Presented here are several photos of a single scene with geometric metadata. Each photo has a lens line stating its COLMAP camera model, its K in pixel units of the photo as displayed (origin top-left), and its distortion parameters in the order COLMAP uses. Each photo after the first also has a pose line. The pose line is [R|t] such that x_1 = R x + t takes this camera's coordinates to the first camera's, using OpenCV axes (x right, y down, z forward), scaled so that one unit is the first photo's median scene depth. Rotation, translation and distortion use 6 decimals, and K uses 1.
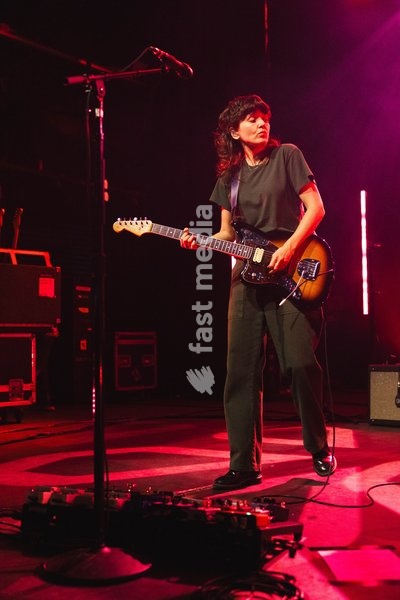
lens RADIAL K [[733.1, 0, 200.0], [0, 733.1, 300.0], [0, 0, 1]] dist [-0.001608, -0.009165]
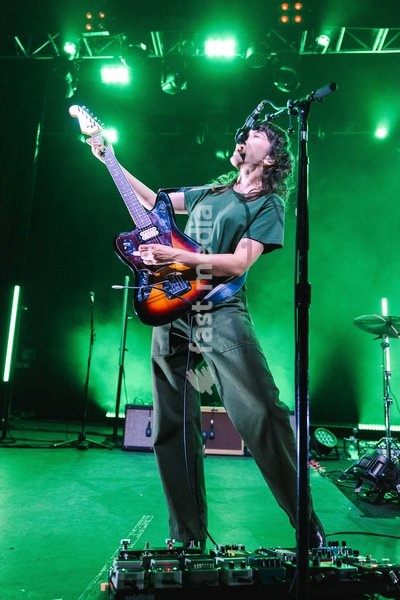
lens RADIAL K [[471.8, 0, 200.0], [0, 471.8, 300.0], [0, 0, 1]] dist [-0.001303, -0.001341]
pose [[0.786300, 0.163293, 0.595875, -0.214777], [-0.089553, 0.984379, -0.151587, 0.020840], [-0.611320, 0.065830, 0.788641, 0.233486]]
